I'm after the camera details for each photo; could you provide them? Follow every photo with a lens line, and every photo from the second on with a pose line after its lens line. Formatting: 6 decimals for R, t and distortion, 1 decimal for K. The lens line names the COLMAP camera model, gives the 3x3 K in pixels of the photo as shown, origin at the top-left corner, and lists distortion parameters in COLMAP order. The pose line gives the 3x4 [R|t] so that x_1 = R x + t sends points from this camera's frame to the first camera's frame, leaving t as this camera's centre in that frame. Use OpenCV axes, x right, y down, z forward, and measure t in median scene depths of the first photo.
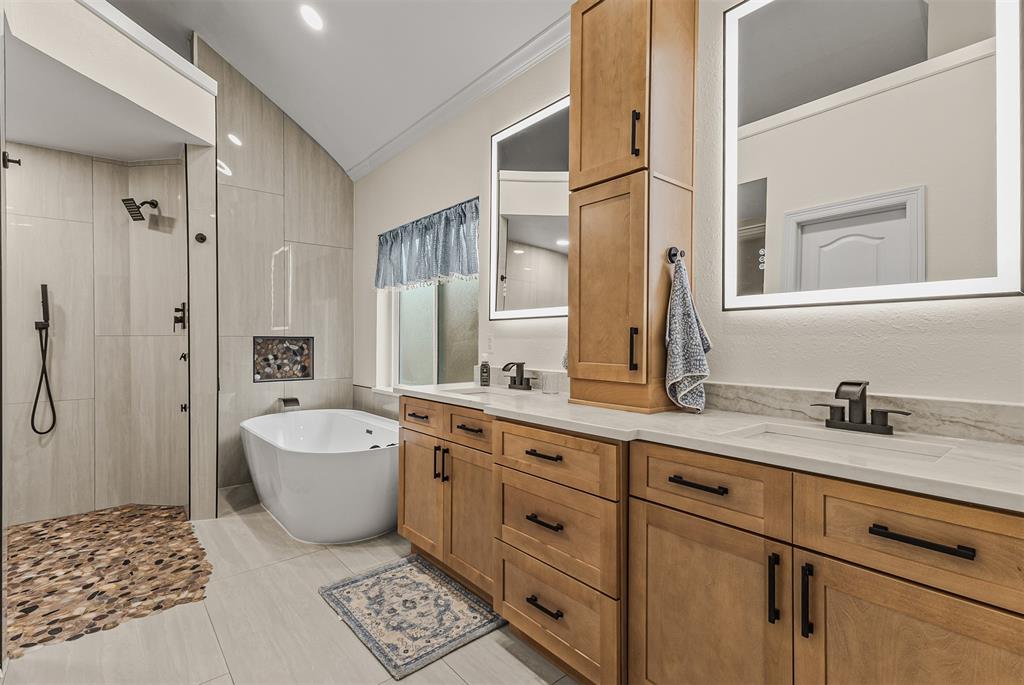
lens RADIAL K [[464.7, 0, 512.0], [0, 464.7, 342.5], [0, 0, 1]] dist [0.004228, 0.000452]
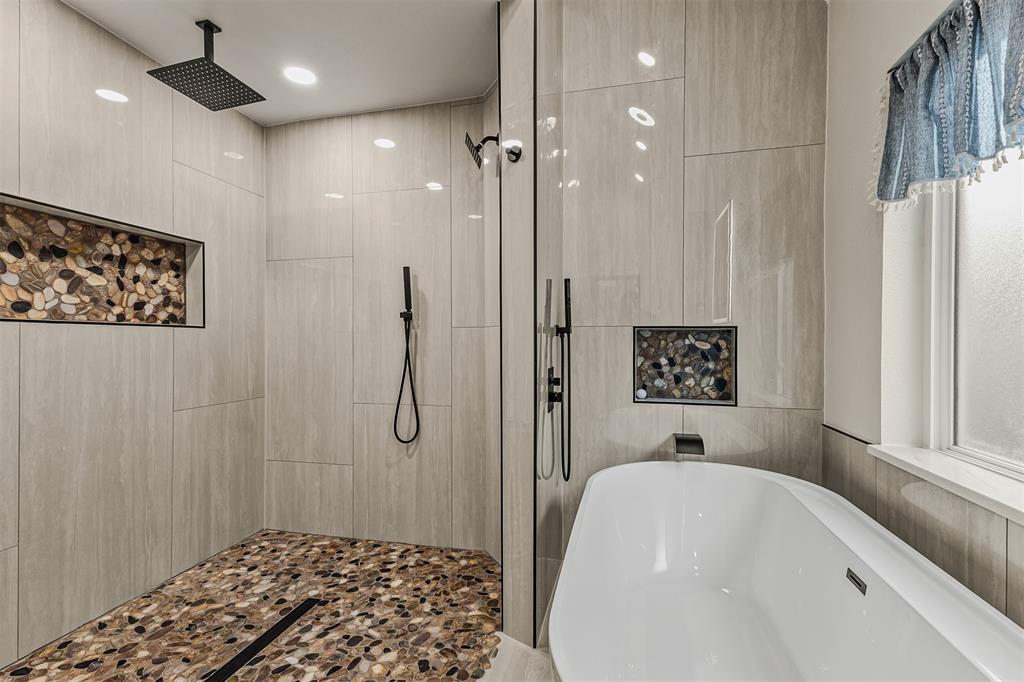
lens RADIAL K [[483.5, 0, 512.0], [0, 483.5, 341.0], [0, 0, 1]] dist [0.030234, -0.013013]
pose [[0.598482, -0.001200, -0.801135, -0.140157], [-0.008910, 0.999927, -0.008155, 0.012200], [0.801087, 0.012019, 0.598428, 0.479561]]
